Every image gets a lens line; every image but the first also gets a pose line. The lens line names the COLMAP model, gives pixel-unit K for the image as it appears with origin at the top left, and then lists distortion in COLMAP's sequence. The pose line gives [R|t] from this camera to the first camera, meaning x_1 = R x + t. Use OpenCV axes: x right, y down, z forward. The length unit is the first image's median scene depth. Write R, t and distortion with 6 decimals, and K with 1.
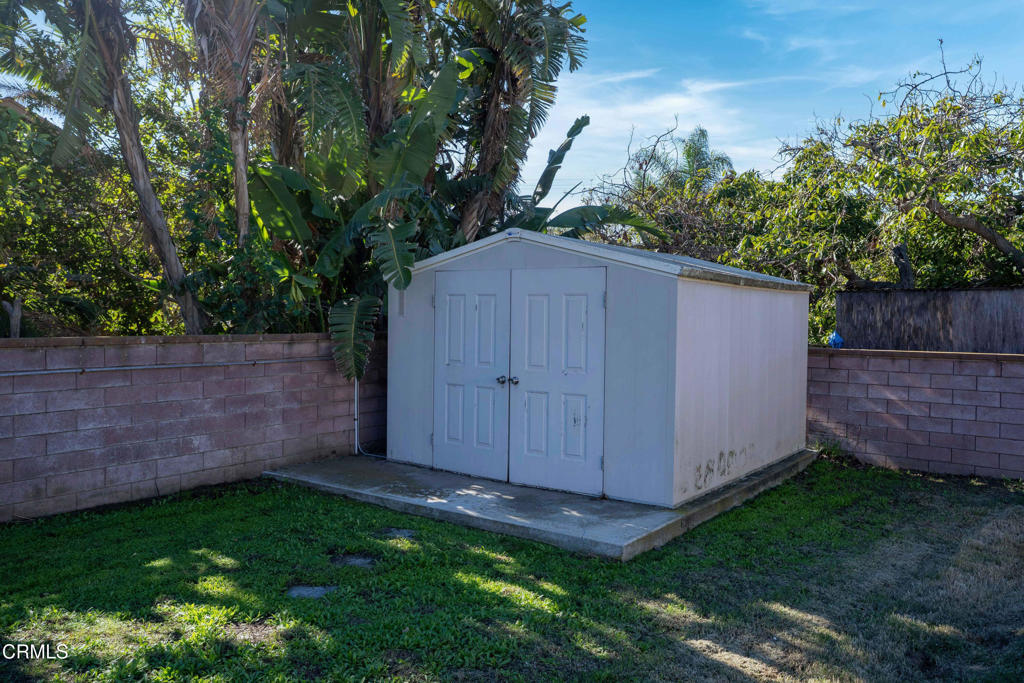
lens RADIAL K [[799.4, 0, 517.1], [0, 799.4, 338.4], [0, 0, 1]] dist [0.028239, 0.016854]
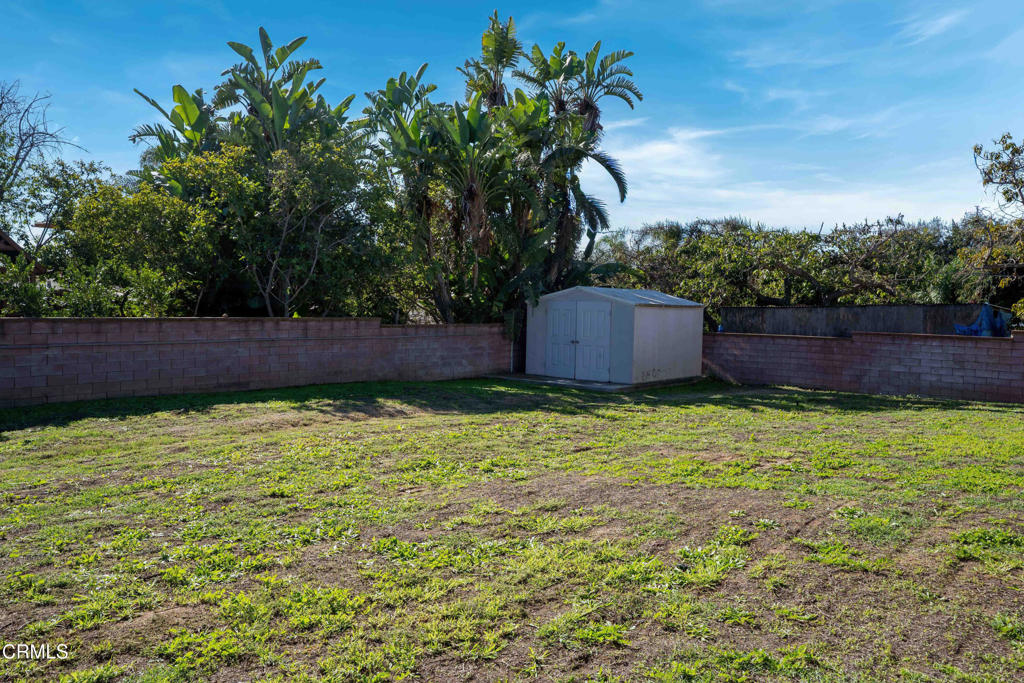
lens RADIAL K [[799.4, 0, 509.6], [0, 799.4, 337.1], [0, 0, 1]] dist [0.028239, 0.016854]
pose [[0.998248, 0.011504, -0.058042, -0.065952], [-0.010935, 0.999889, 0.010112, 0.010361], [0.058152, -0.009460, 0.998263, -1.483957]]
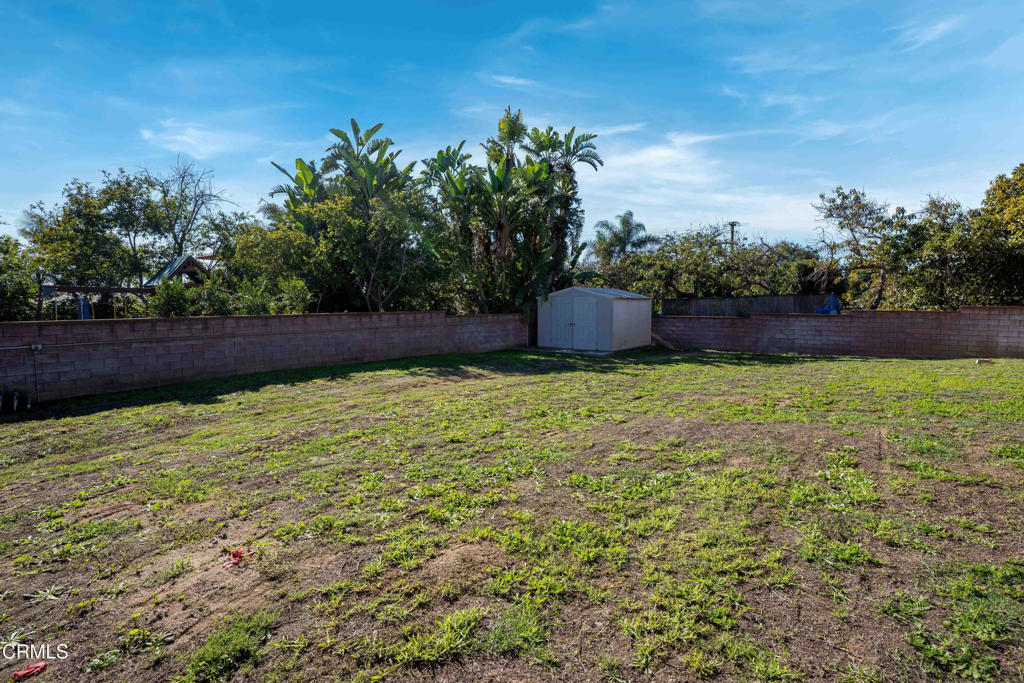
lens RADIAL K [[512.4, 0, 514.0], [0, 512.4, 339.4], [0, 0, 1]] dist [-0.060005, 0.000837]
pose [[0.999857, -0.013793, -0.009803, -0.243178], [0.014182, 0.999066, 0.040824, 0.016932], [0.009231, -0.040957, 0.999118, -1.377940]]
